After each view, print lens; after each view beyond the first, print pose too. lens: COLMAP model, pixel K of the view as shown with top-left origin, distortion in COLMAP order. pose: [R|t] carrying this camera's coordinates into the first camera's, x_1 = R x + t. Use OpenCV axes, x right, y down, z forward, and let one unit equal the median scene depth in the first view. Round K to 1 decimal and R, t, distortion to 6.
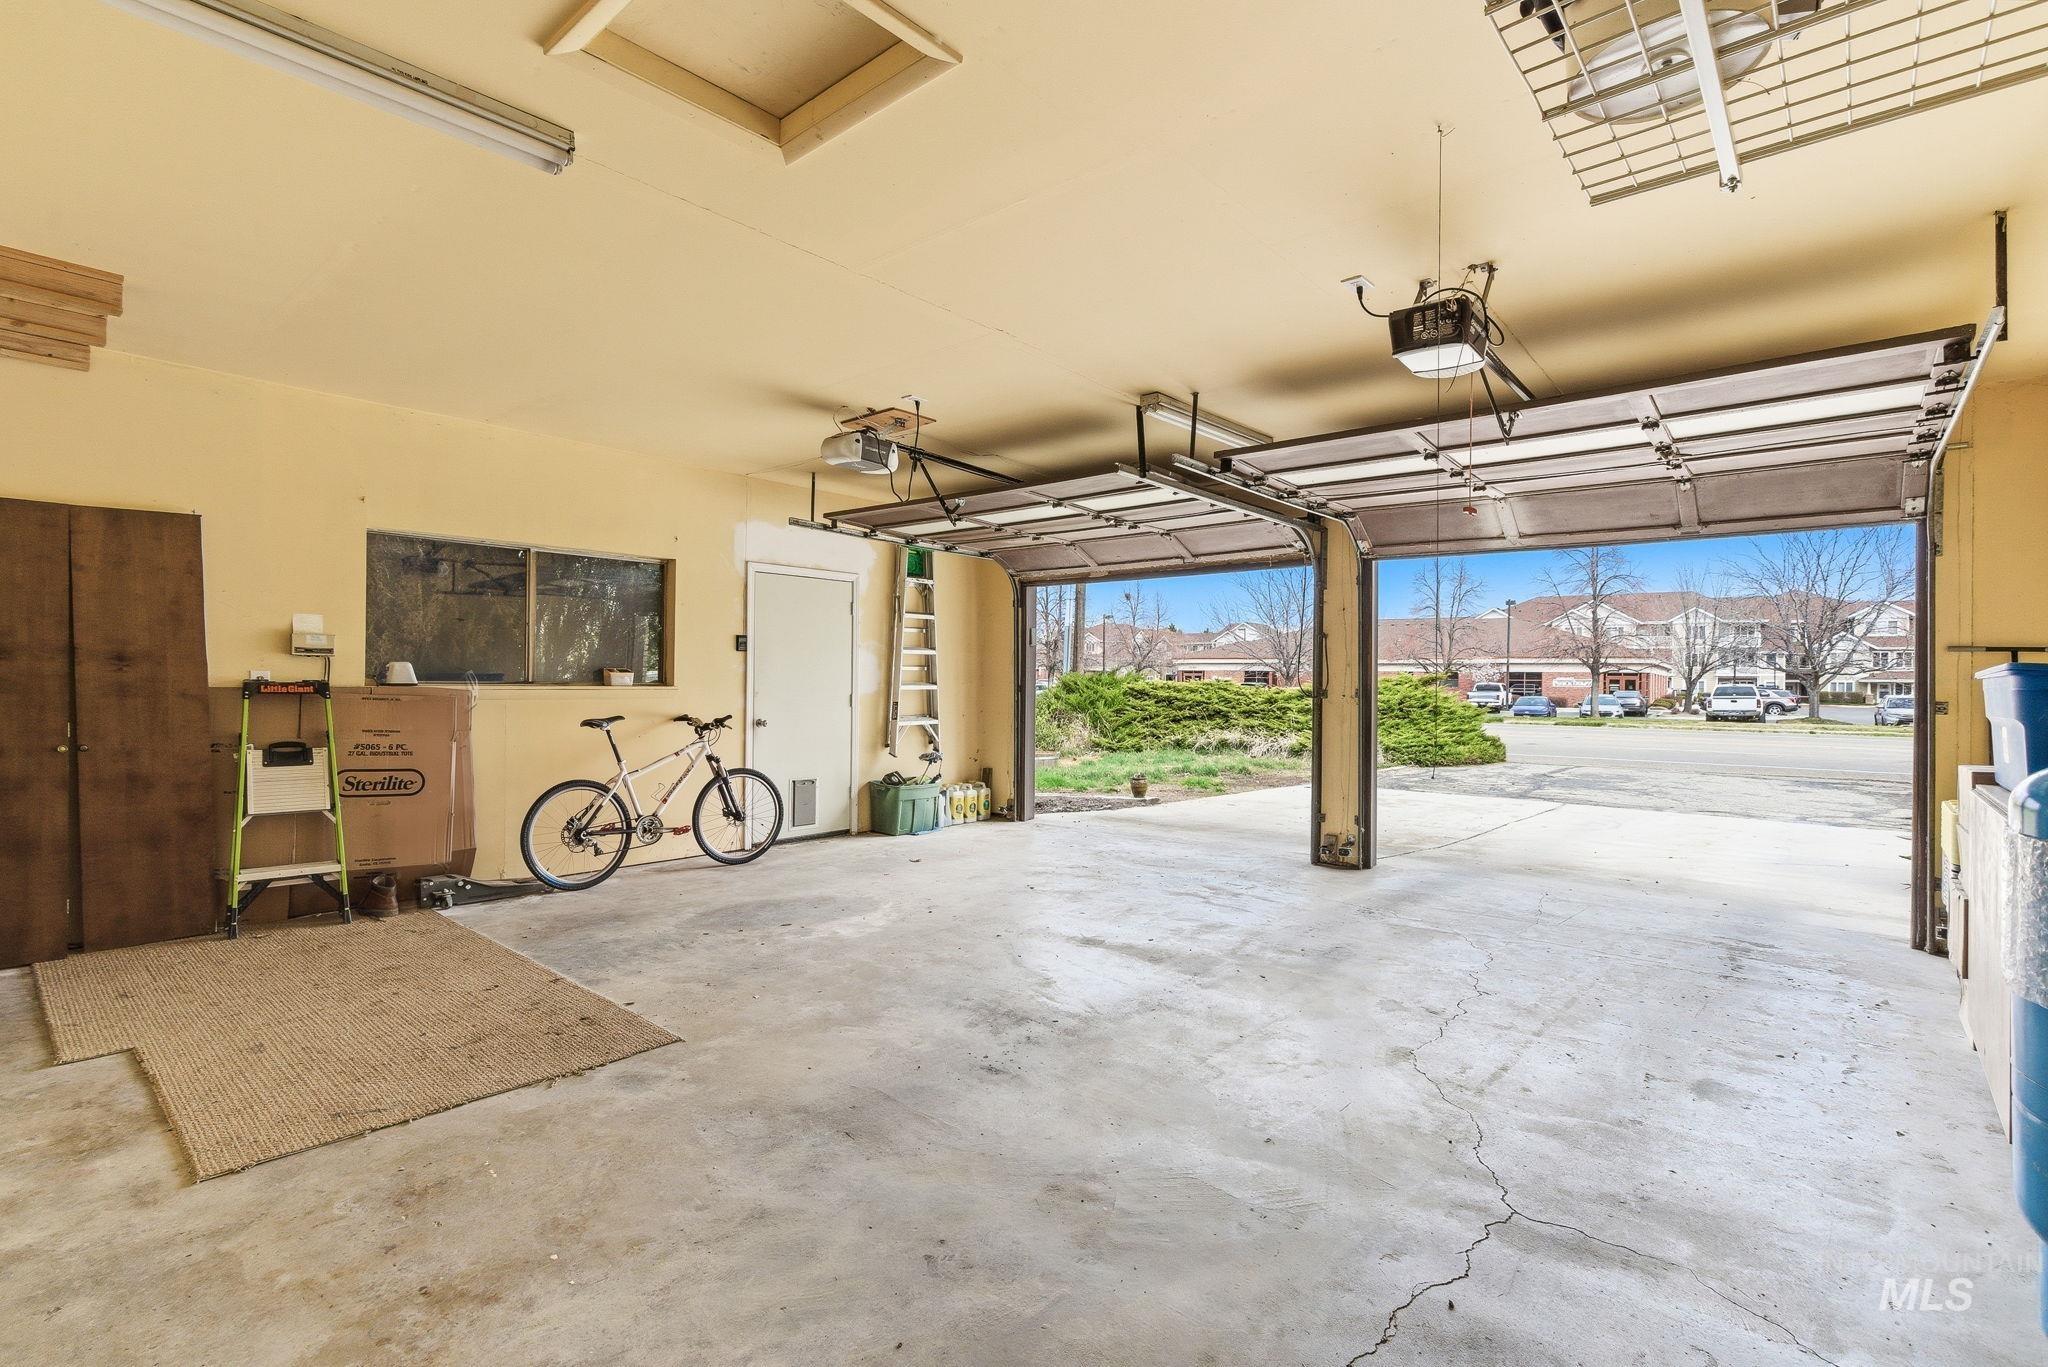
lens RADIAL K [[929.7, 0, 1024.0], [0, 929.7, 683.5], [0, 0, 1]] dist [0.001193, 0.000348]
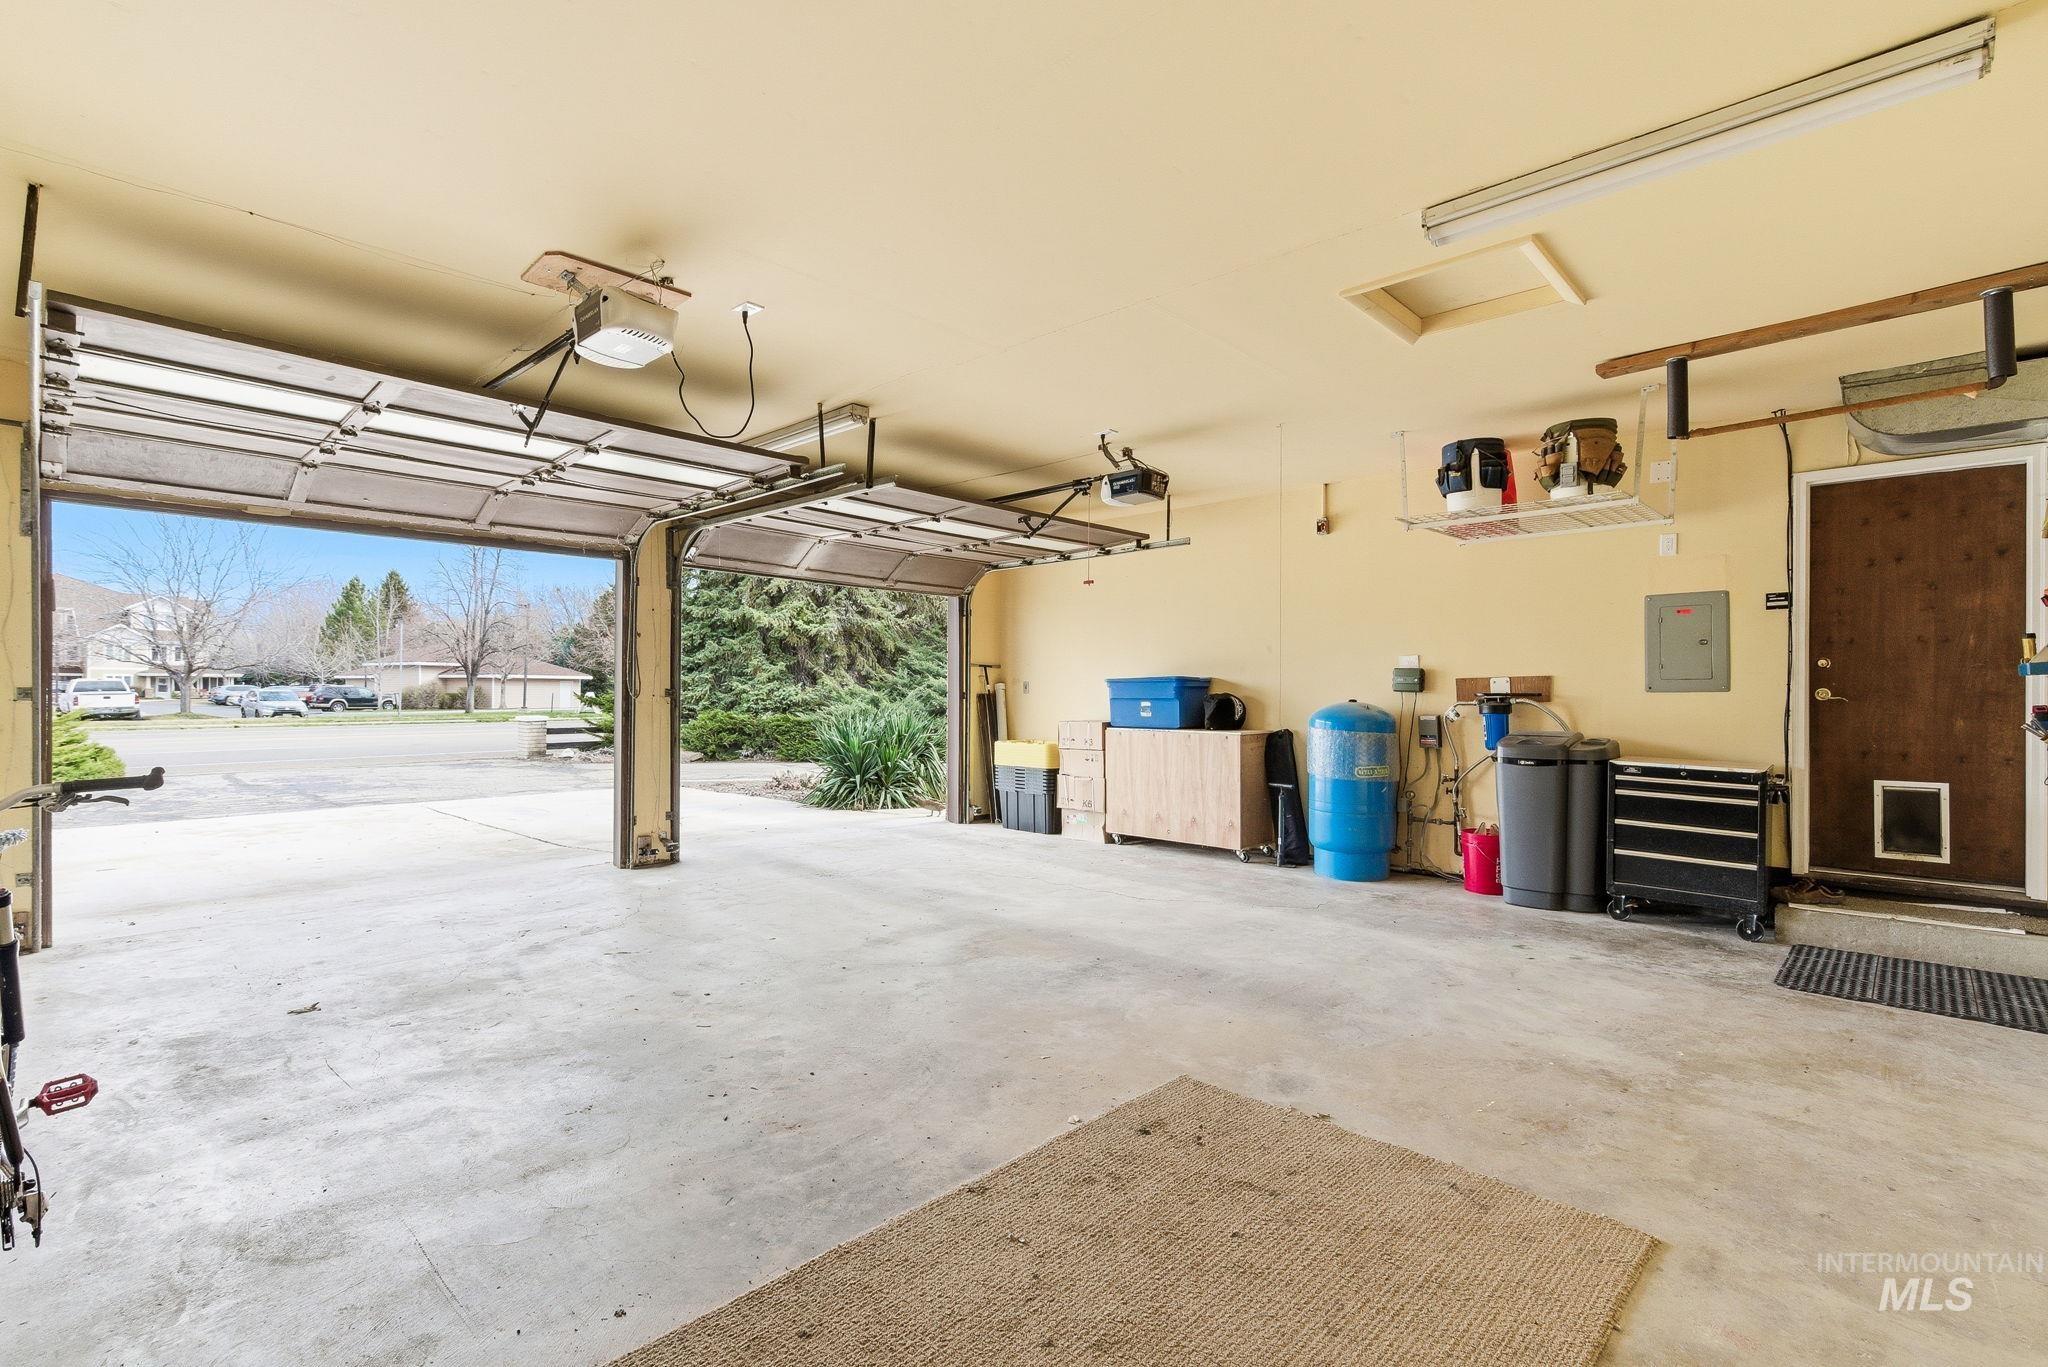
lens RADIAL K [[929.7, 0, 1024.0], [0, 929.7, 683.5], [0, 0, 1]] dist [0.001193, 0.000348]
pose [[0.056818, -0.005212, 0.998371, -1.315189], [-0.001649, 0.999985, 0.005314, -0.009900], [-0.998383, -0.001948, 0.056809, 1.126112]]
